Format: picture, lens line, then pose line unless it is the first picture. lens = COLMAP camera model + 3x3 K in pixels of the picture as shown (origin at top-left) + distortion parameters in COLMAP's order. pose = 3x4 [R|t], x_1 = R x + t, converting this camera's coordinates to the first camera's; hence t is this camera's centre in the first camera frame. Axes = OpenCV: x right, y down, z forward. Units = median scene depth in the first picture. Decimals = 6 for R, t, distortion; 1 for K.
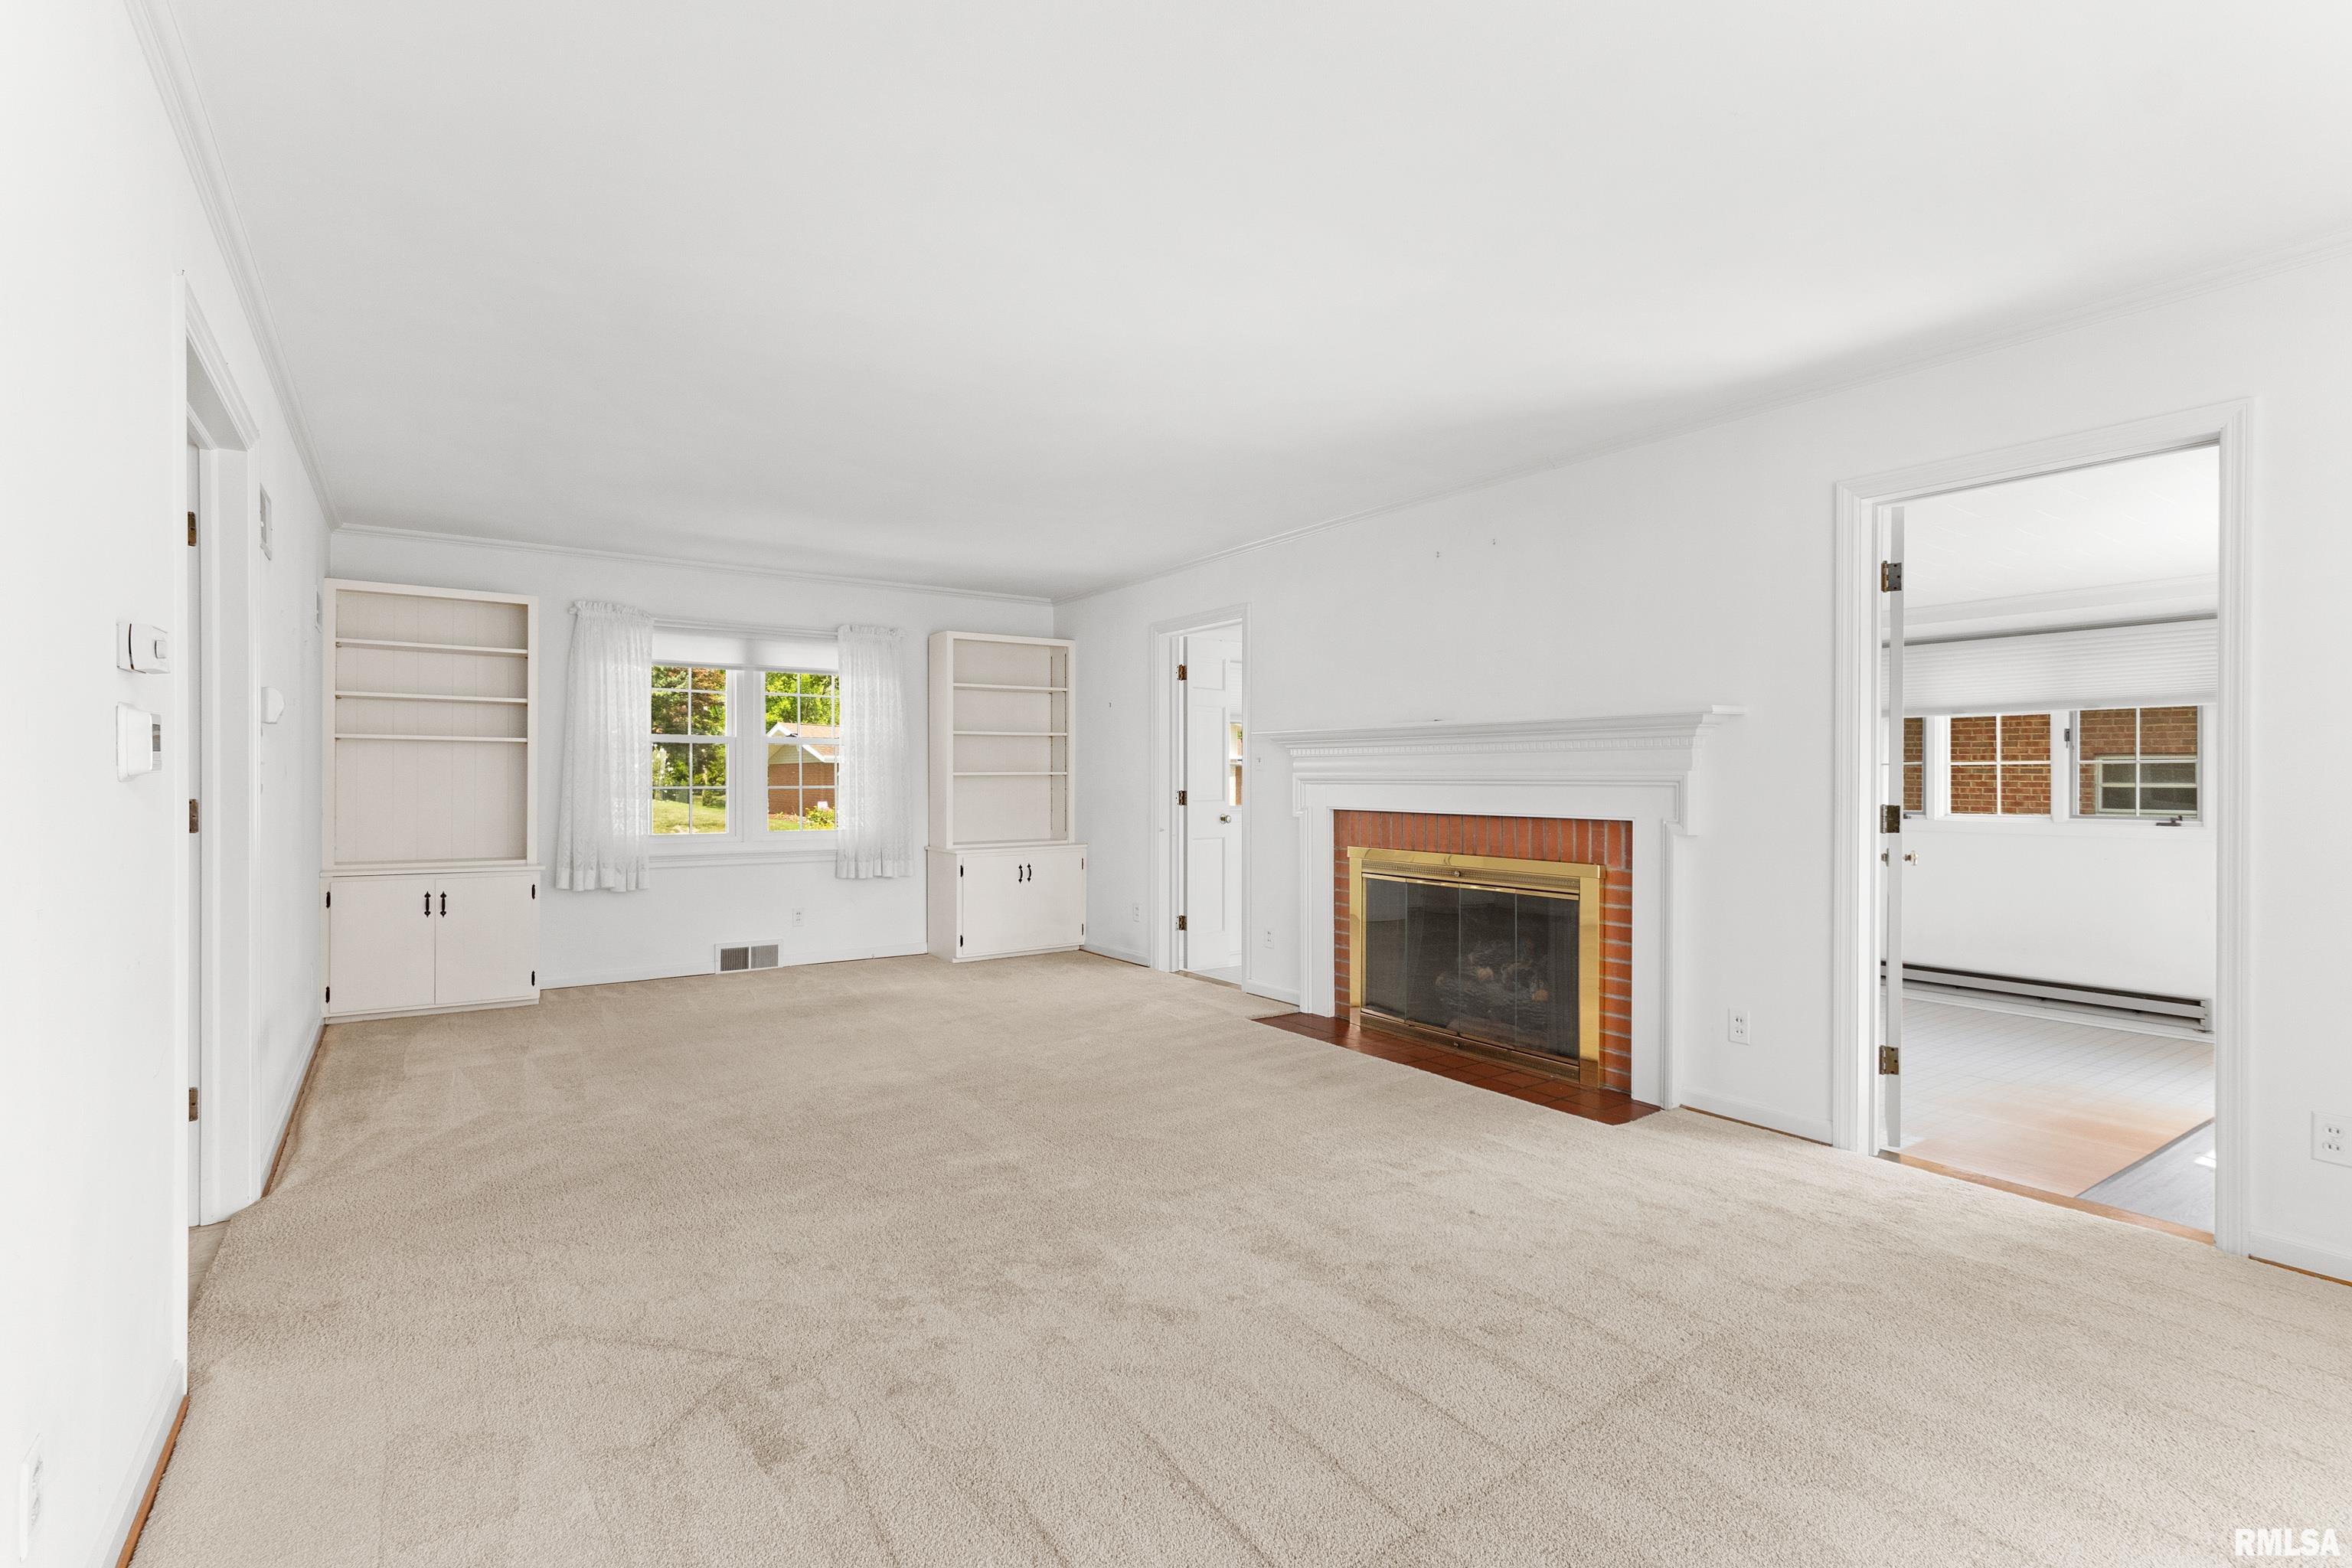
lens RADIAL K [[1083.7, 0, 1167.5], [0, 1083.7, 787.1], [0, 0, 1]] dist [0.015869, -0.000028]
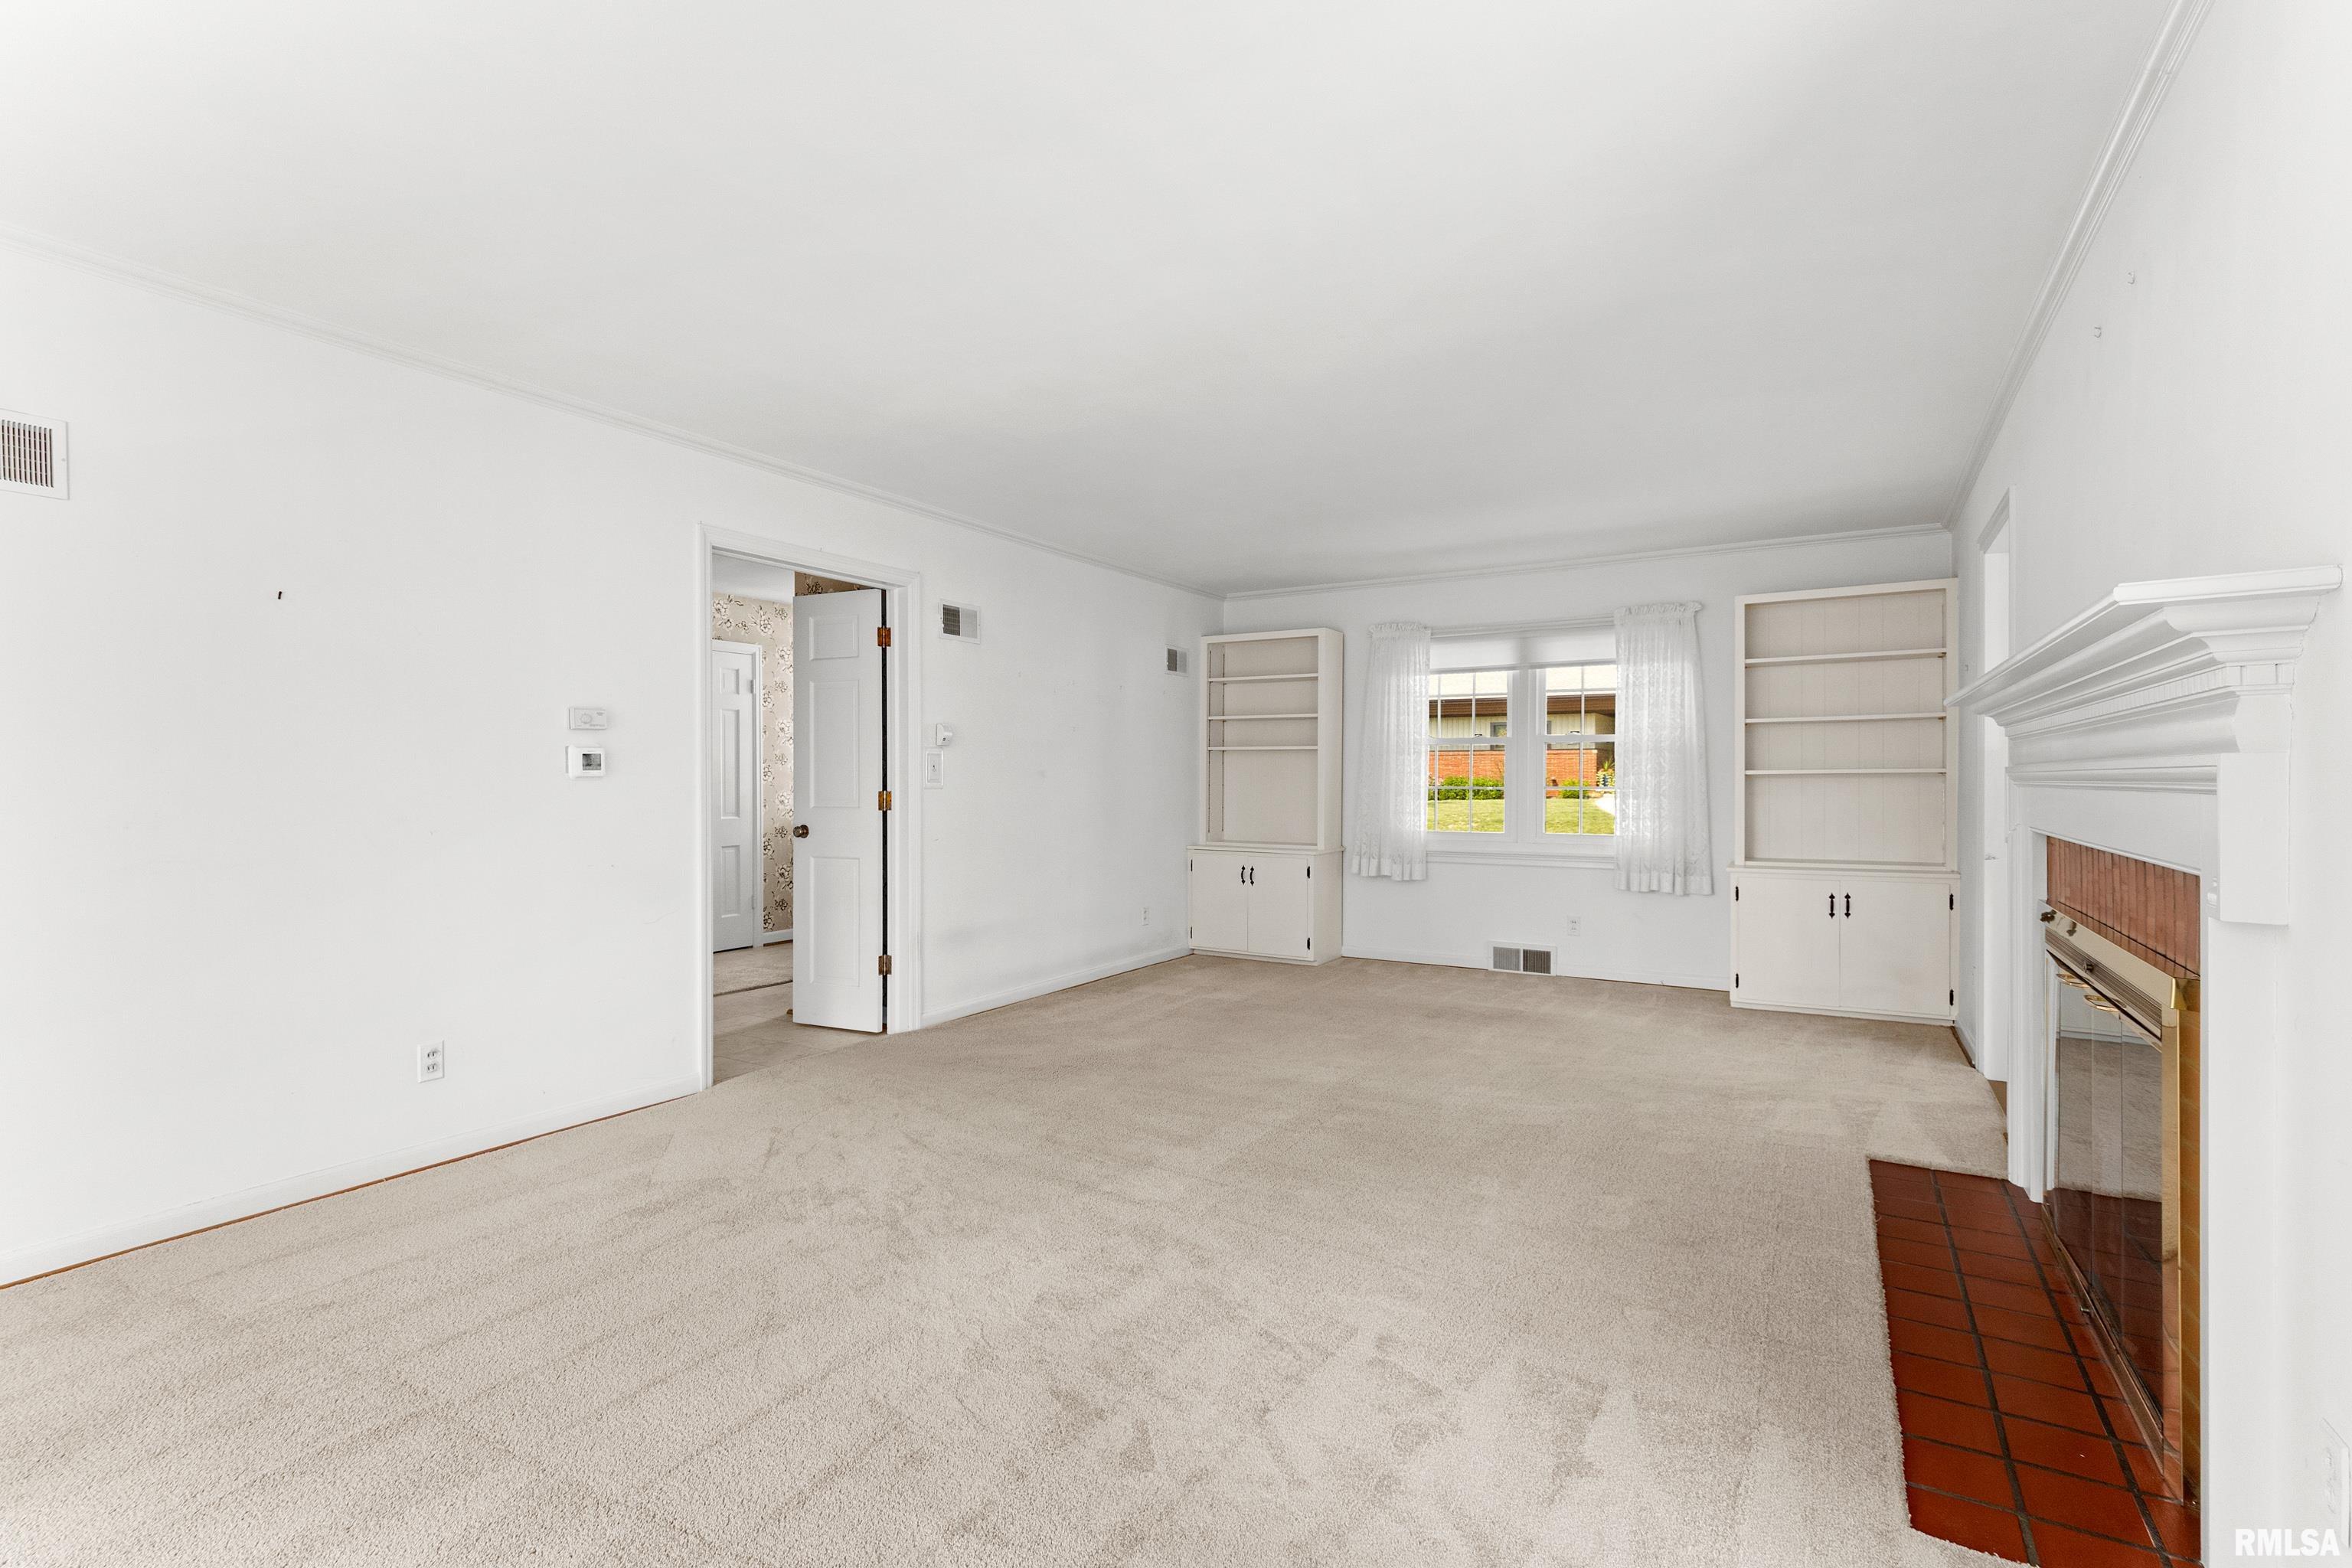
lens RADIAL K [[1101.3, 0, 1176.0], [0, 1101.3, 784.0], [0, 0, 1]] dist [0.031616, -0.000217]
pose [[0.421527, 0.000375, -0.906816, 0.424240], [-0.005360, 0.999983, -0.002078, 0.000599], [0.906800, 0.005737, 0.421522, 0.312157]]
